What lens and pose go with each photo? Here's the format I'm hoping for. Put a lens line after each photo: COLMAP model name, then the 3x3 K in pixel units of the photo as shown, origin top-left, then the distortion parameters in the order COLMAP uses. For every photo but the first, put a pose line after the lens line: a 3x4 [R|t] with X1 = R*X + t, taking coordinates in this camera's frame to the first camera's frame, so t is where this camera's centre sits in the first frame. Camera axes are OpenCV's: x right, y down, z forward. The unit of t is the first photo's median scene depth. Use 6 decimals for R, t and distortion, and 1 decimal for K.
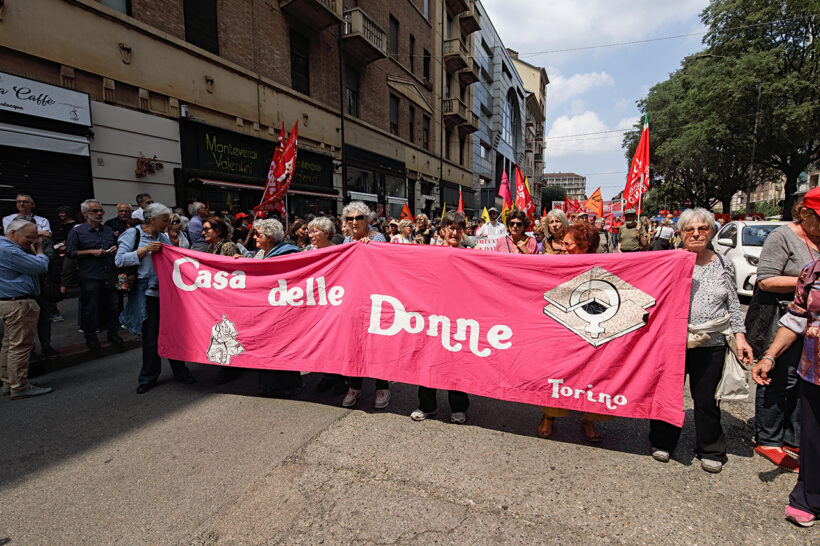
lens RADIAL K [[409.1, 0, 410.0], [0, 409.1, 273.0], [0, 0, 1]] dist [0.001004, -0.000146]
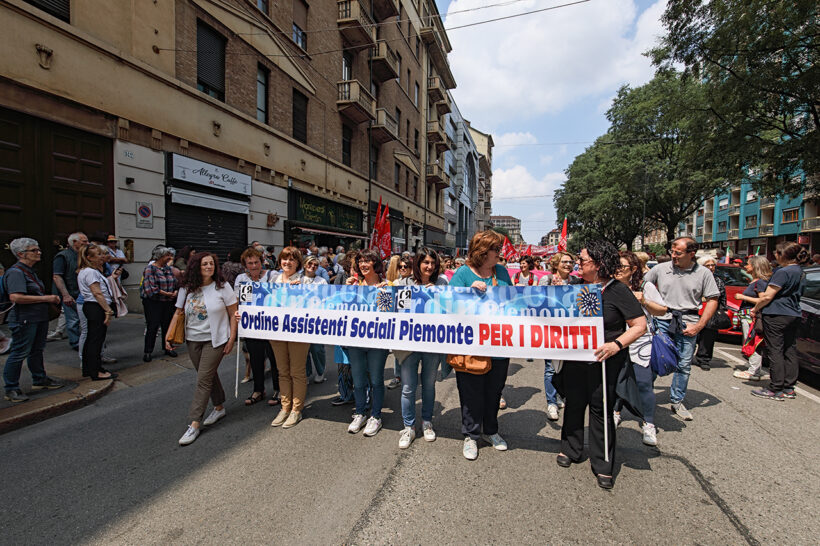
lens RADIAL K [[368.2, 0, 410.0], [0, 368.2, 273.0], [0, 0, 1]] dist [-0.000887, 0.000057]
pose [[0.993569, 0.009262, 0.112846, -0.106407], [-0.000778, 0.997184, -0.074991, 0.015313], [-0.113223, 0.074421, 0.990778, -0.150724]]
